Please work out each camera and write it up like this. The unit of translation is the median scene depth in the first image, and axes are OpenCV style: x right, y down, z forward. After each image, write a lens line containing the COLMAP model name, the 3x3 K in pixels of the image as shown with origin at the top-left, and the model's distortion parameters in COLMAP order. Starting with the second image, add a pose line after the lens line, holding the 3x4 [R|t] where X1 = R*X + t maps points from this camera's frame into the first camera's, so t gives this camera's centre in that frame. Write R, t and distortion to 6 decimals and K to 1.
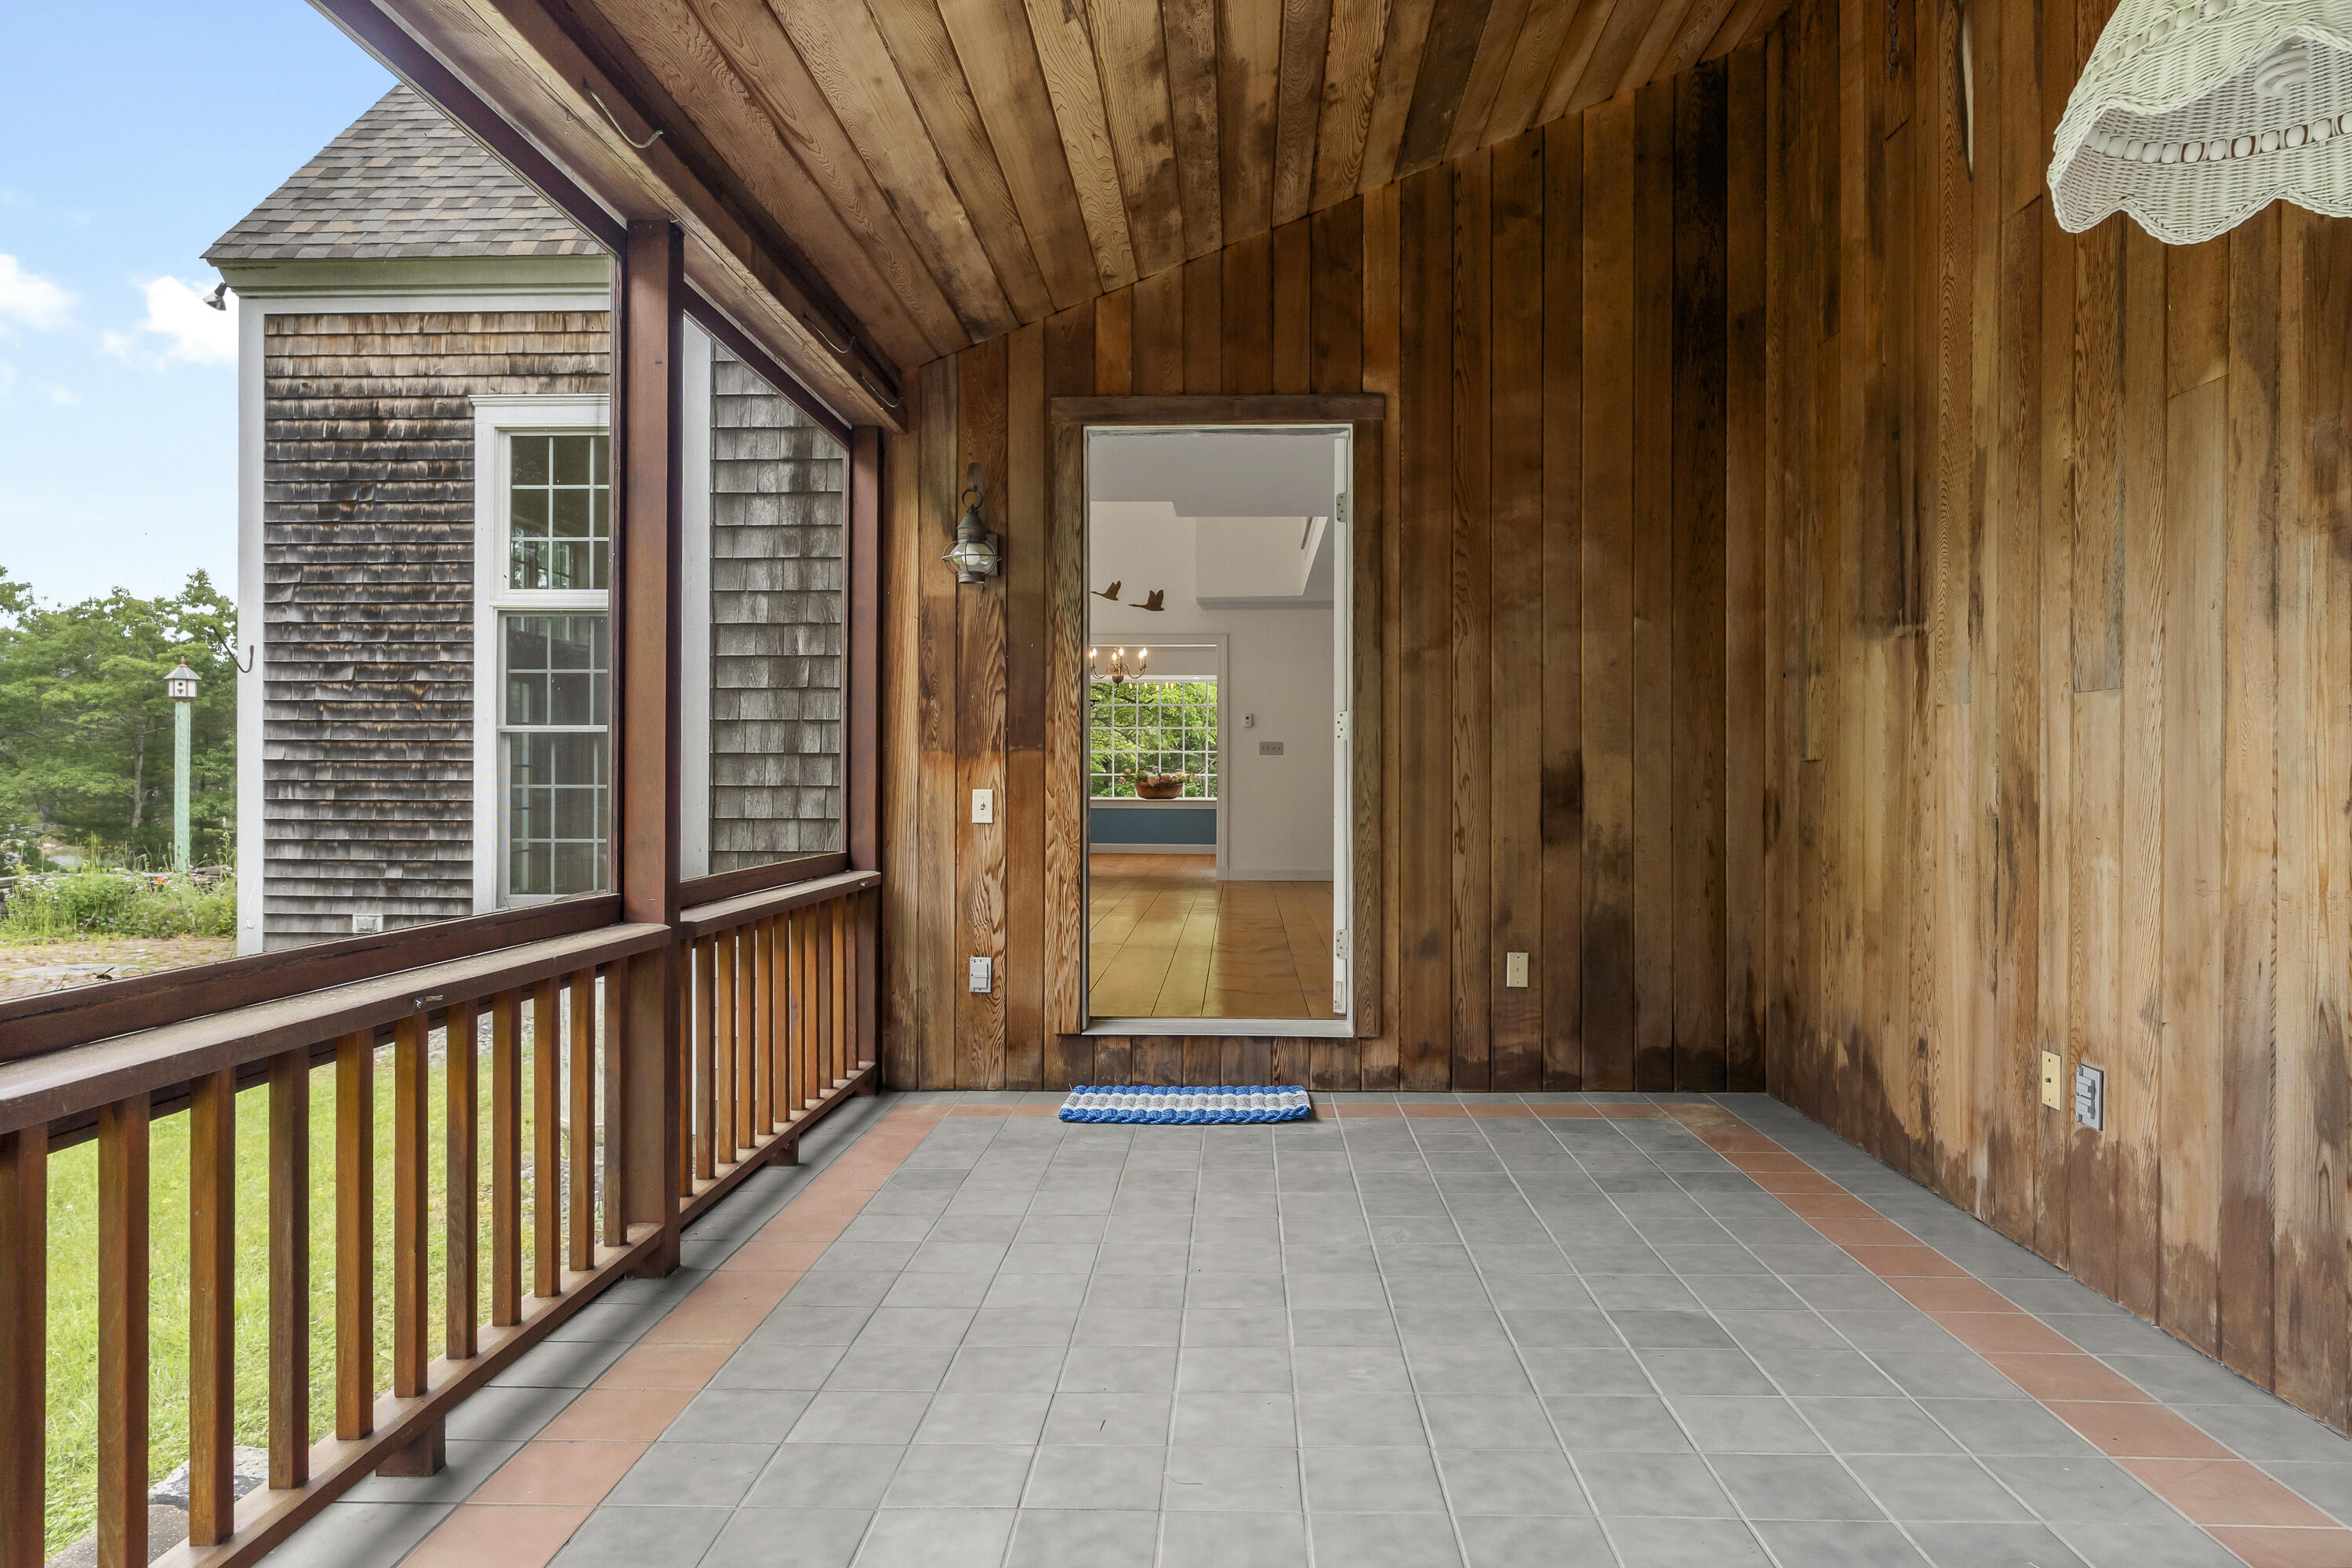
lens RADIAL K [[1448.7, 0, 1176.0], [0, 1448.7, 784.0], [0, 0, 1]] dist [0.000921, 0.000103]
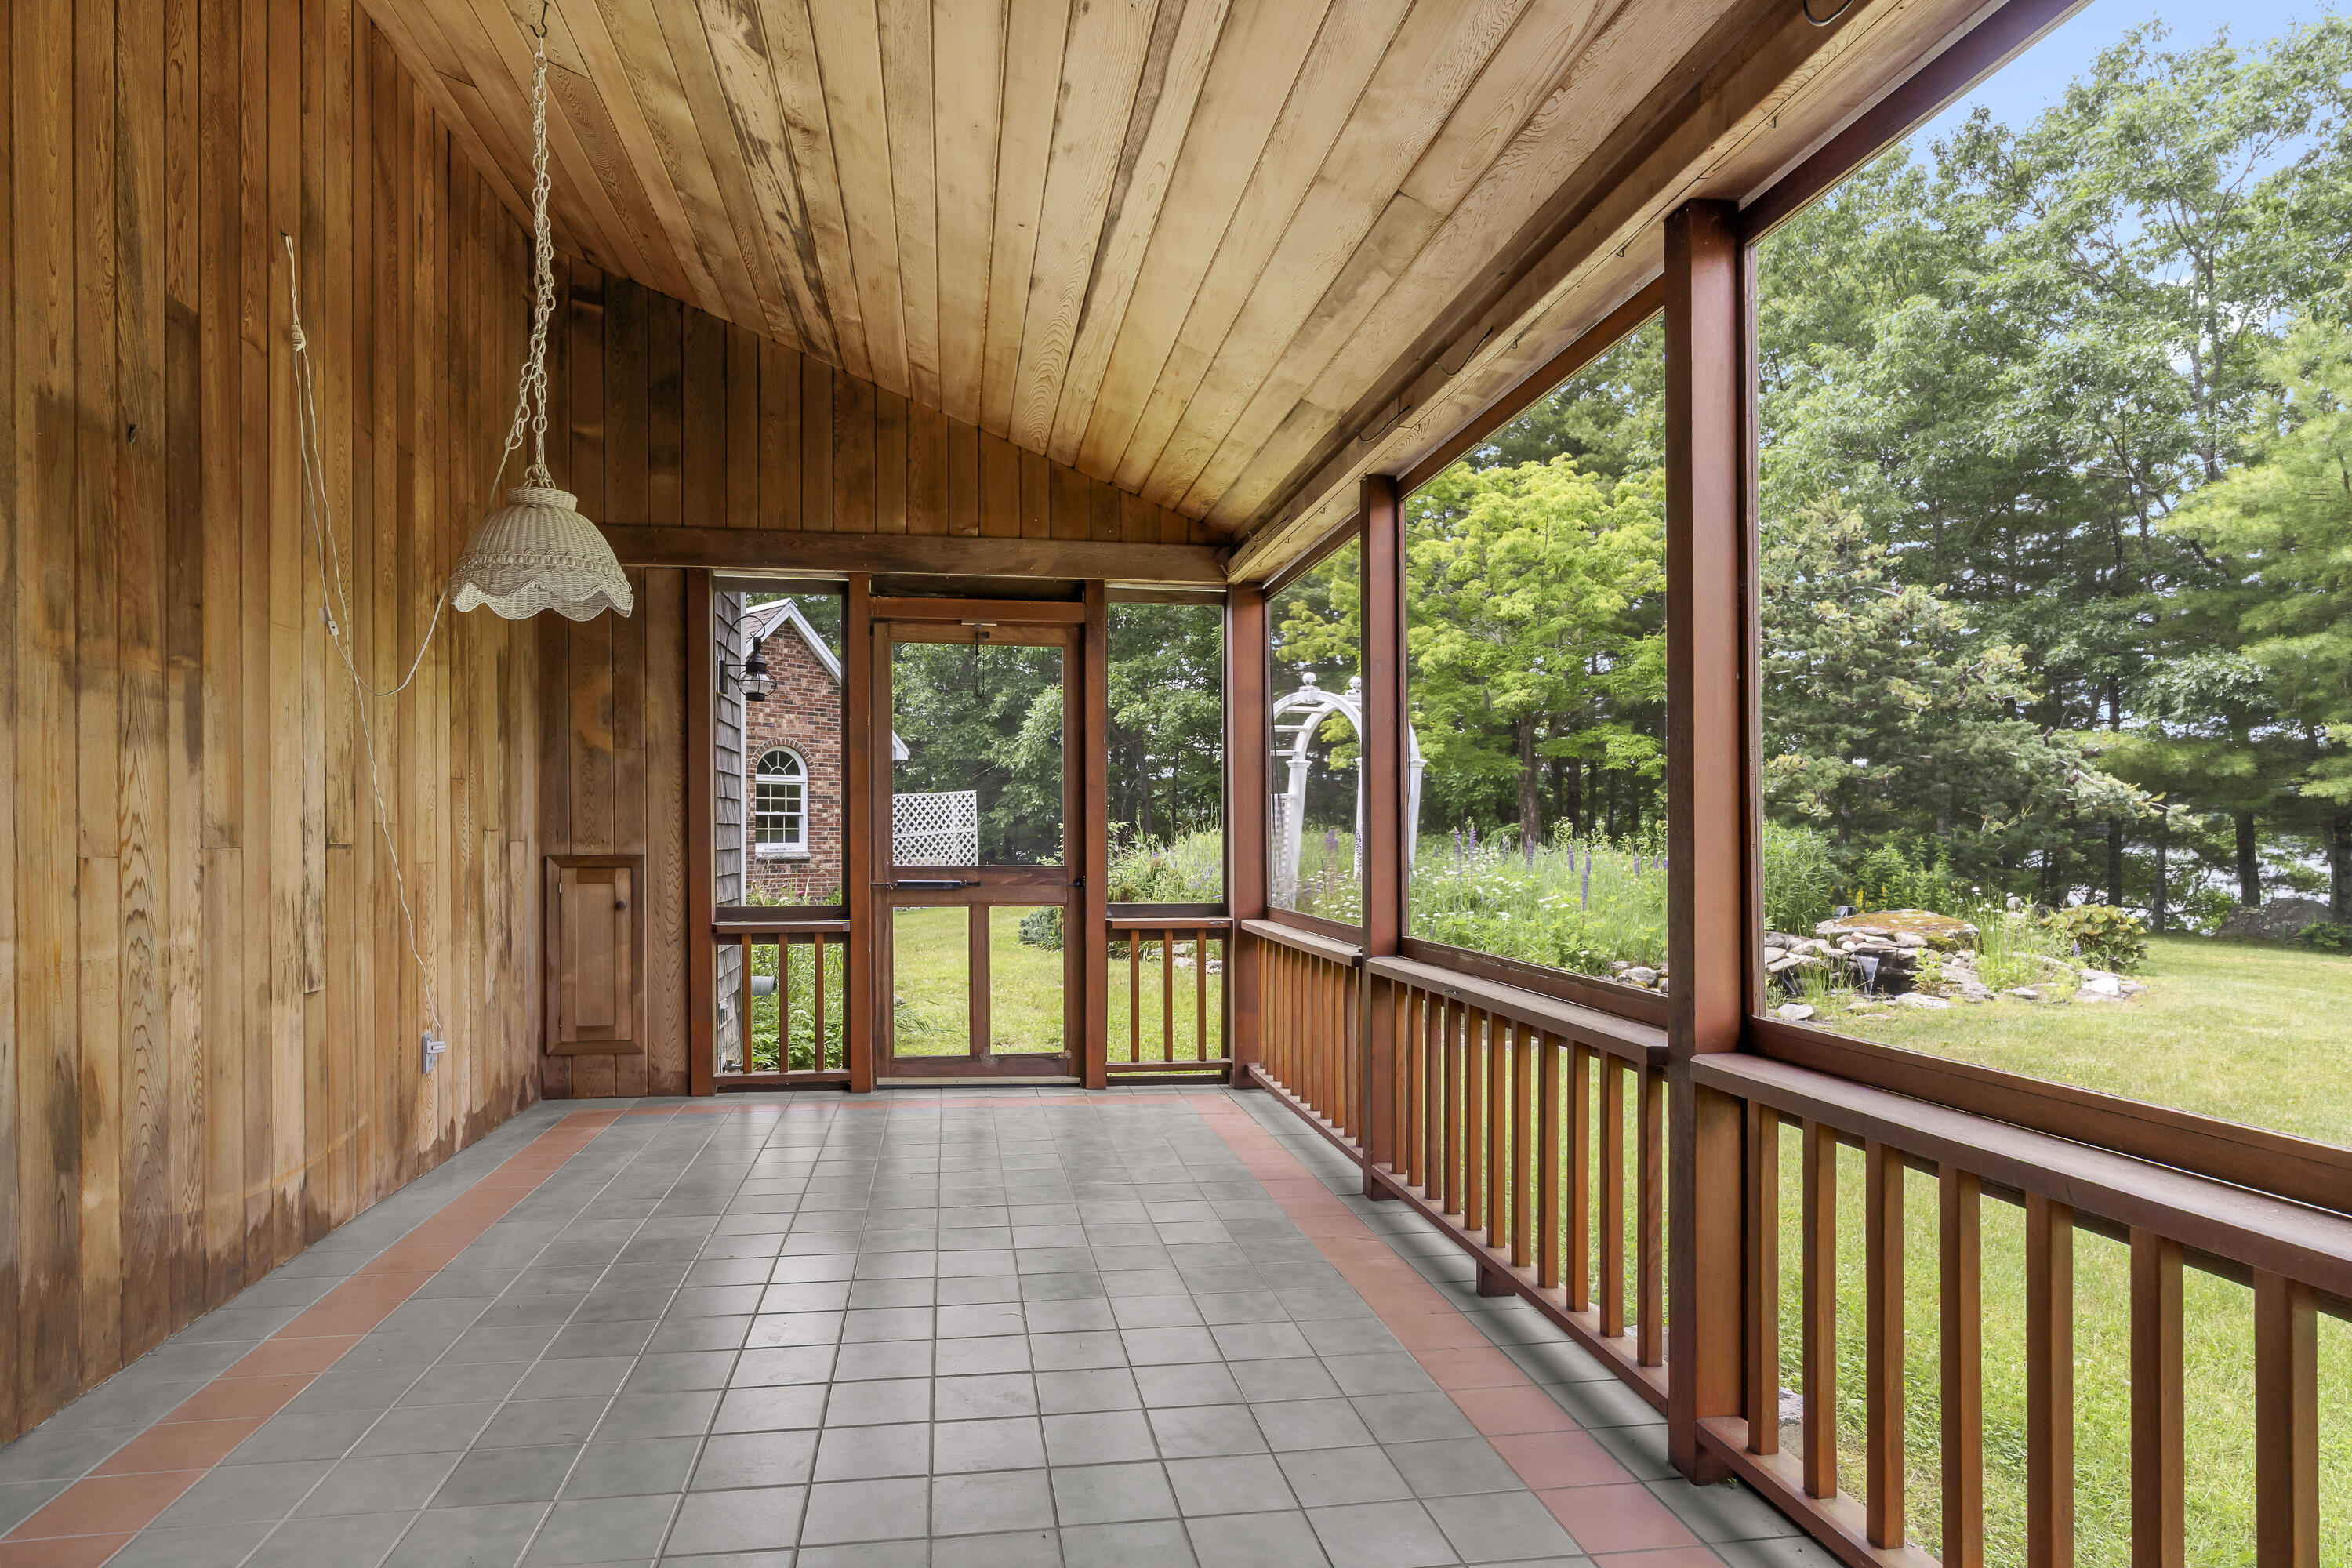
lens RADIAL K [[1298.5, 0, 1175.8], [0, 1298.5, 835.4], [0, 0, 1]] dist [0.001123, 0.000646]
pose [[-0.975875, -0.003346, -0.218306, 0.023903], [-0.004384, 0.999981, 0.004273, -0.007262], [0.218287, 0.005127, -0.975871, 0.408456]]
